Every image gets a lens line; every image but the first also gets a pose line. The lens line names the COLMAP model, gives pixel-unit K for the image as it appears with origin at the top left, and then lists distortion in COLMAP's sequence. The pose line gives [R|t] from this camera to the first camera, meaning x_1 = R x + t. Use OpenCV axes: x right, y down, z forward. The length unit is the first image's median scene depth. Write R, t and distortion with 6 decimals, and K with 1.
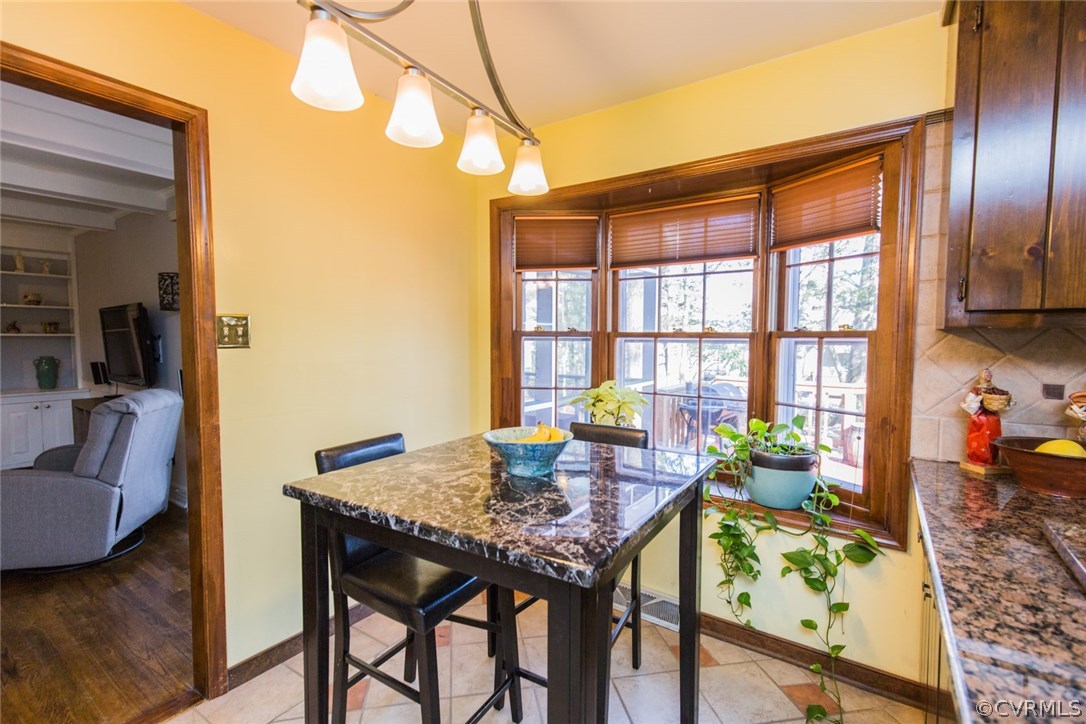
lens RADIAL K [[493.0, 0, 542.7], [0, 493.0, 360.2], [0, 0, 1]] dist [0.006035, 0.000551]
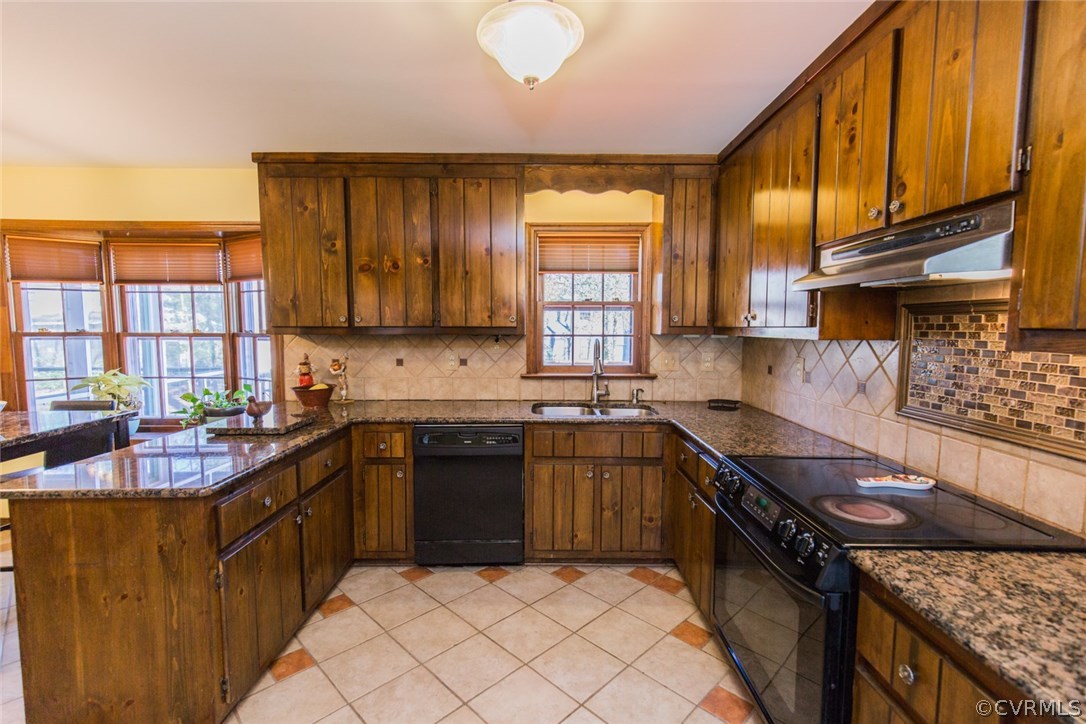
lens RADIAL K [[493.0, 0, 549.1], [0, 493.0, 363.6], [0, 0, 1]] dist [0.006035, 0.000551]
pose [[0.810523, -0.040360, 0.584315, 0.318204], [0.033234, 0.999185, 0.022916, 0.035641], [-0.584764, 0.000845, 0.811203, -0.797650]]
